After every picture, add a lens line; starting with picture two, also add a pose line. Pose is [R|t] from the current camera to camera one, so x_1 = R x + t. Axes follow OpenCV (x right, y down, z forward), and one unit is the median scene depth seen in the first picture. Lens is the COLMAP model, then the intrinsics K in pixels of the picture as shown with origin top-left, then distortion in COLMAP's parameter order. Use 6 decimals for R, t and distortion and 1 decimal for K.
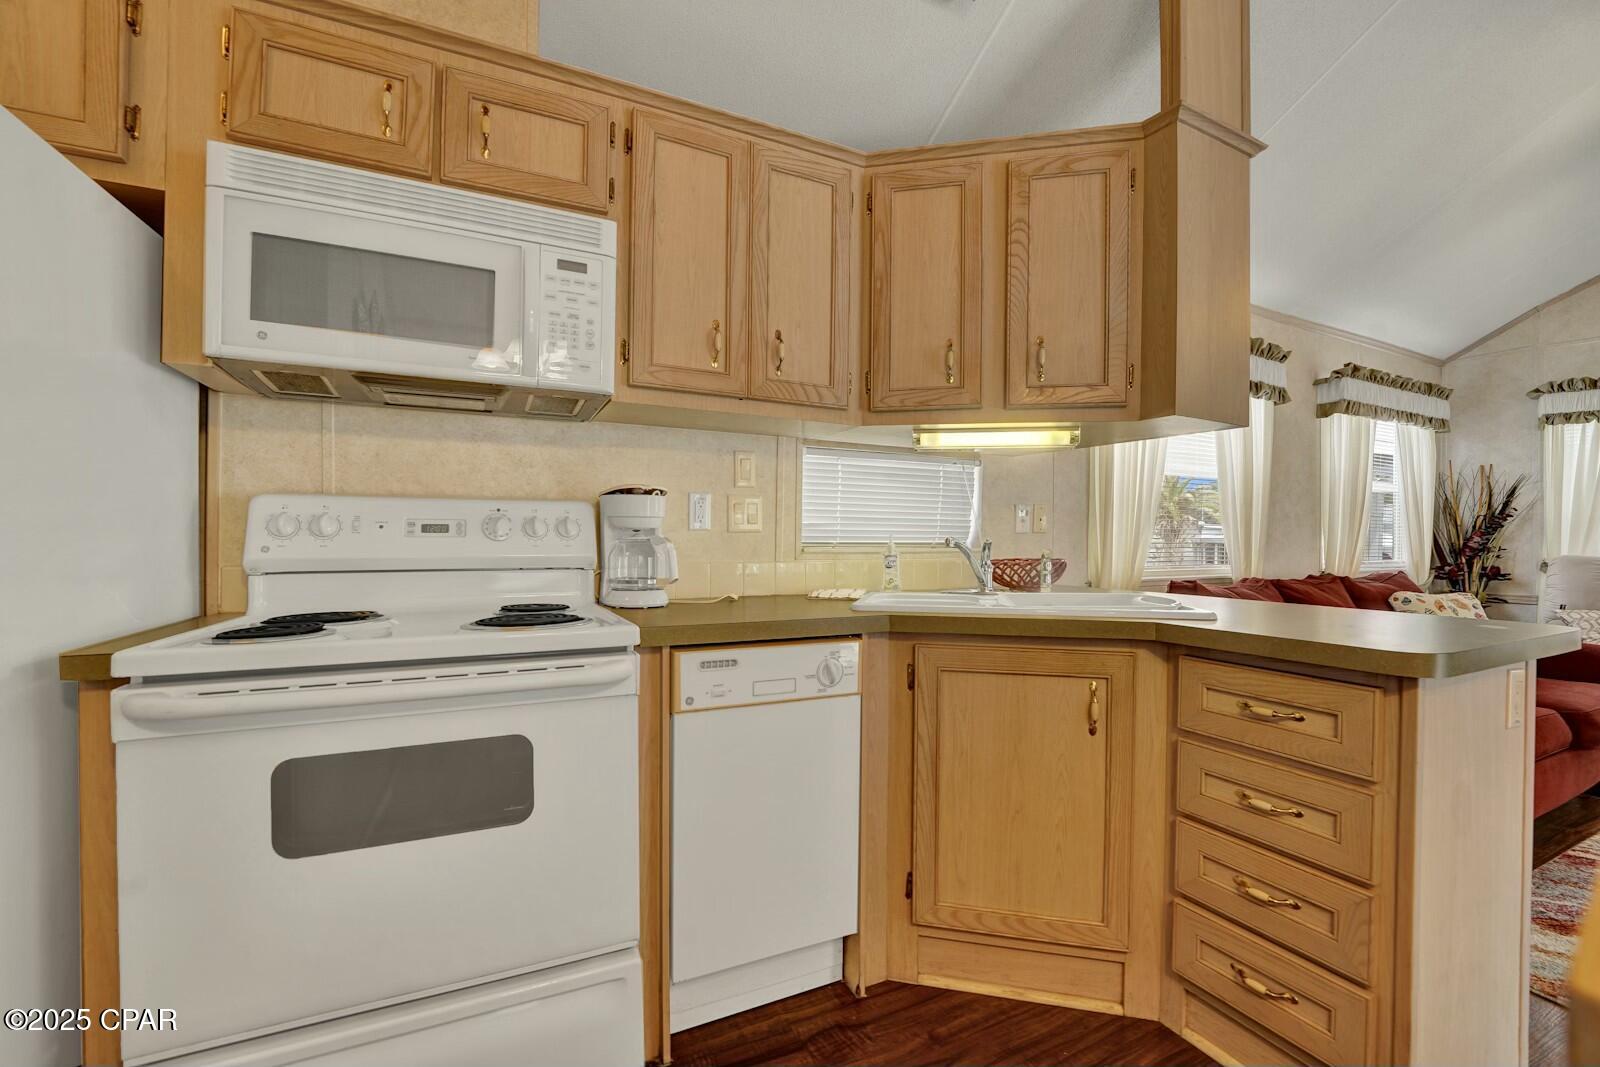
lens RADIAL K [[649.3, 0, 787.2], [0, 649.3, 540.9], [0, 0, 1]] dist [-0.031827, 0.004197]
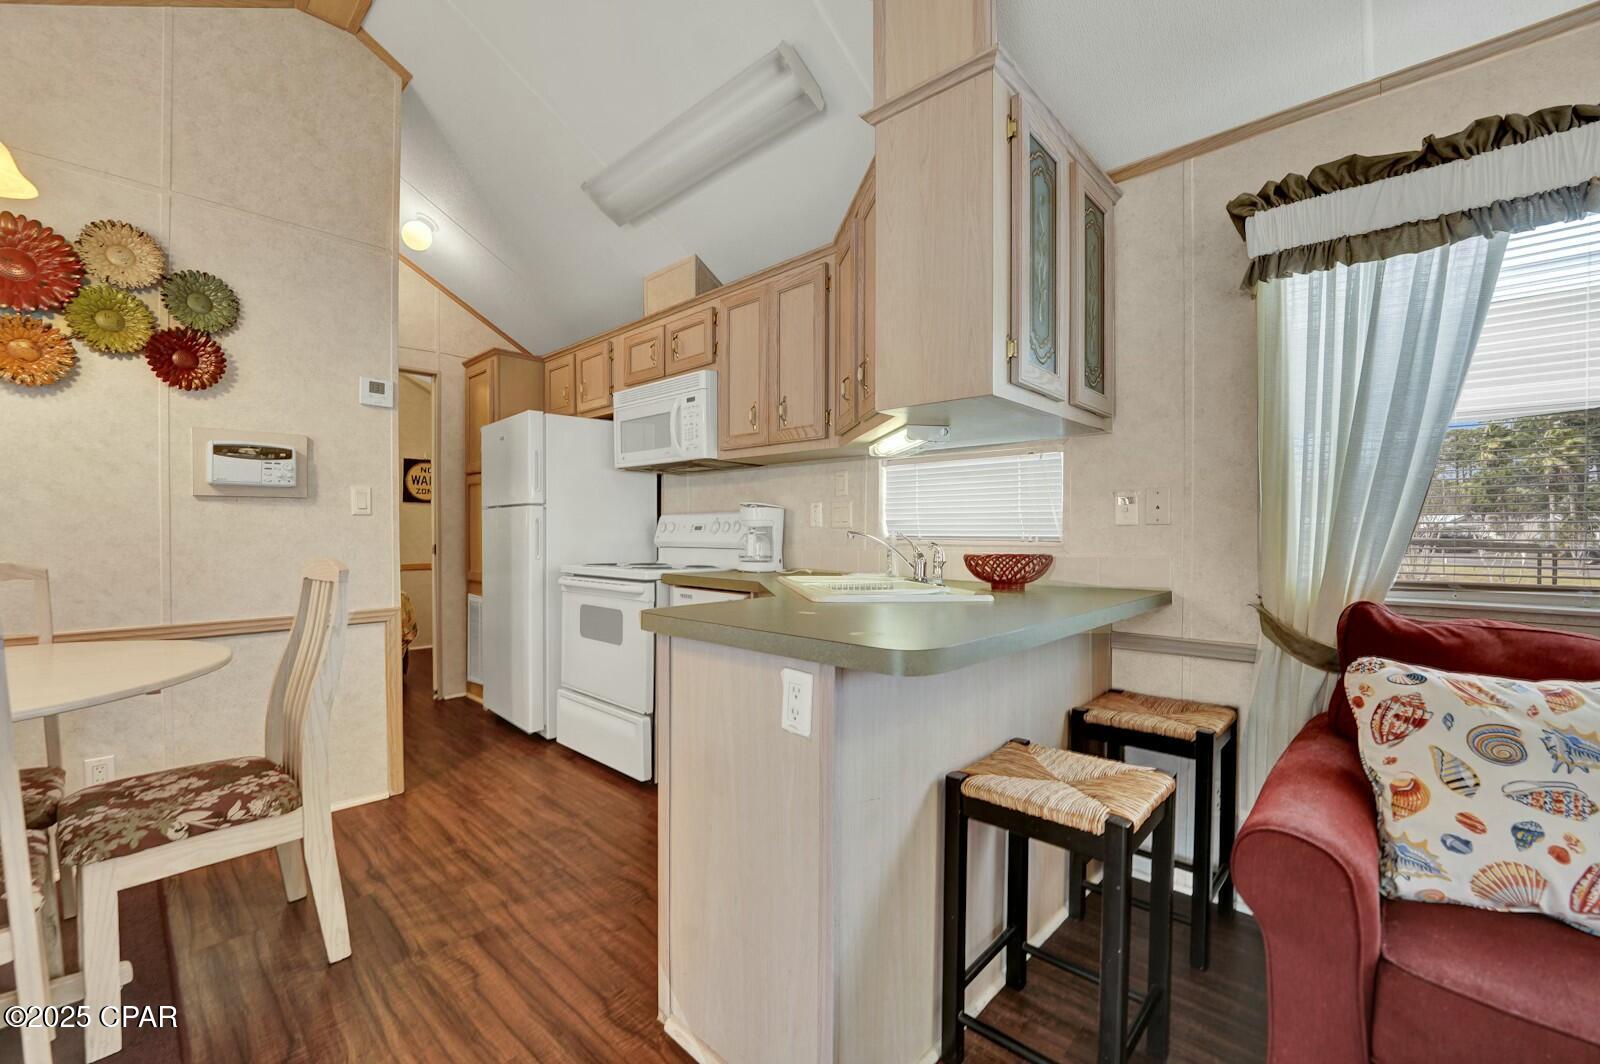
lens RADIAL K [[651.7, 0, 786.2], [0, 651.7, 541.9], [0, 0, 1]] dist [-0.036408, 0.006745]
pose [[0.358450, 0.008289, -0.933512, 1.389047], [-0.006819, 0.999957, 0.006261, 0.010074], [0.933524, 0.004122, 0.358491, 0.439771]]
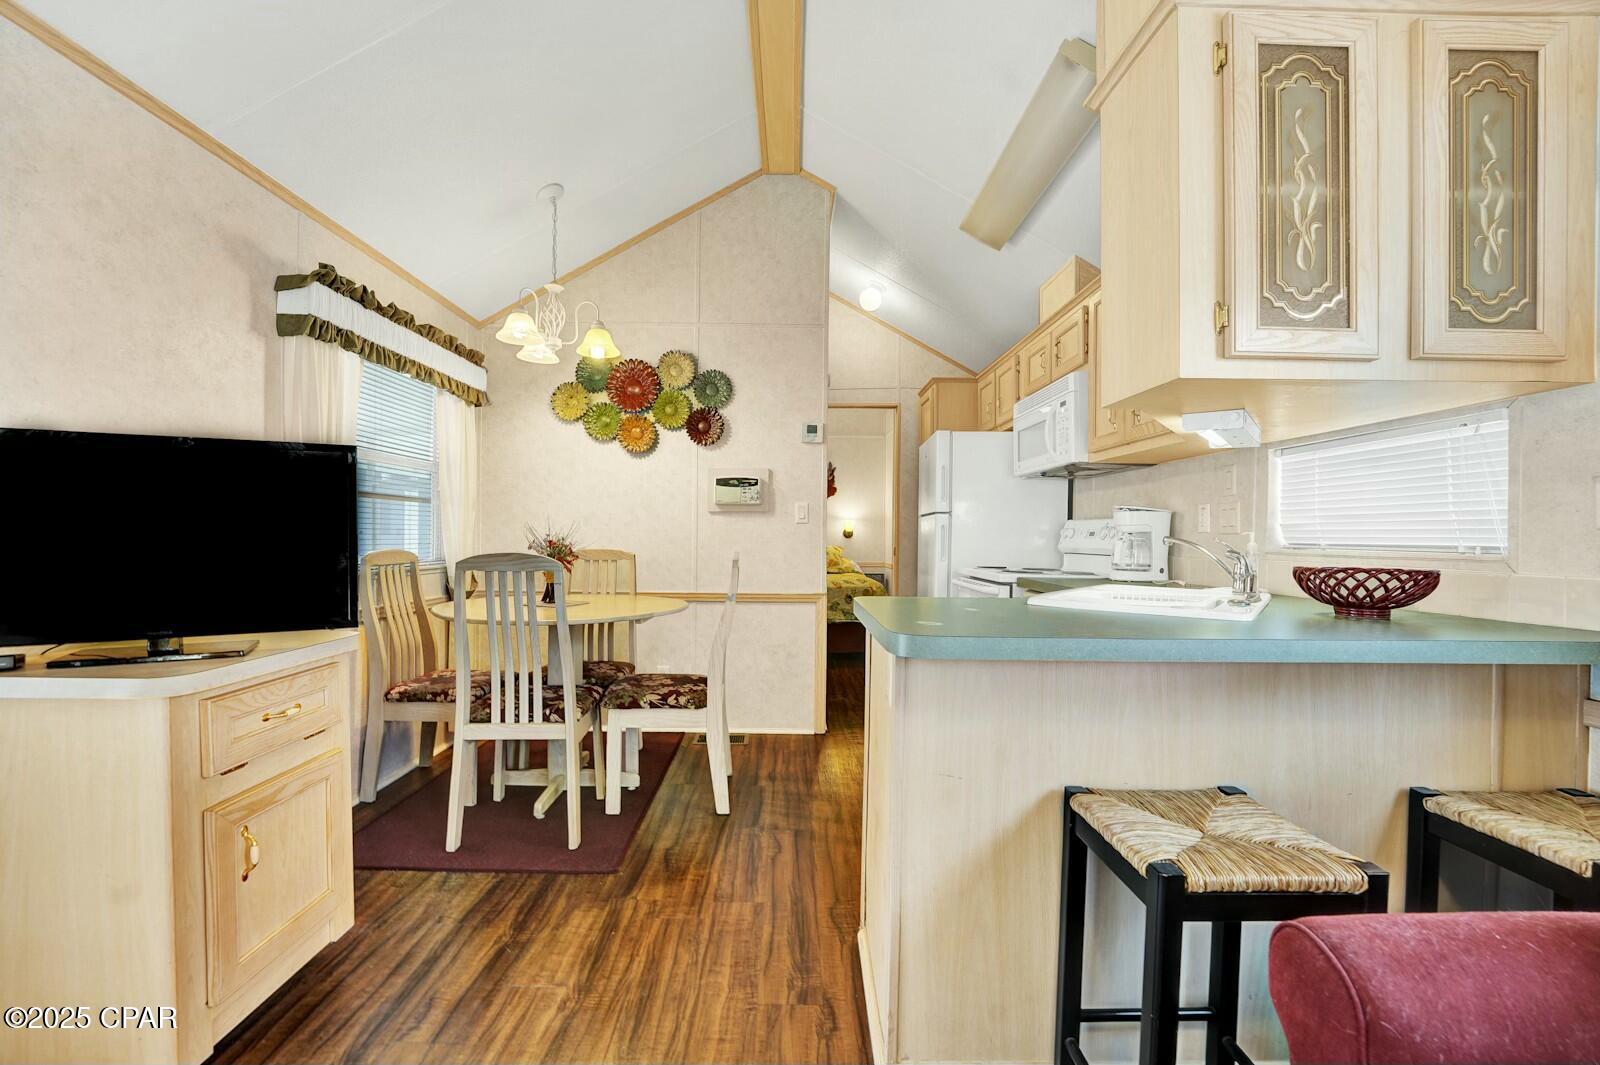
lens RADIAL K [[658.8, 0, 782.6], [0, 658.8, 544.1], [0, 0, 1]] dist [-0.024658, 0.000401]
pose [[-0.436157, -0.000815, -0.899870, 1.553125], [-0.020263, 0.999755, 0.008916, 0.012607], [0.899643, 0.022123, -0.436066, 0.903614]]
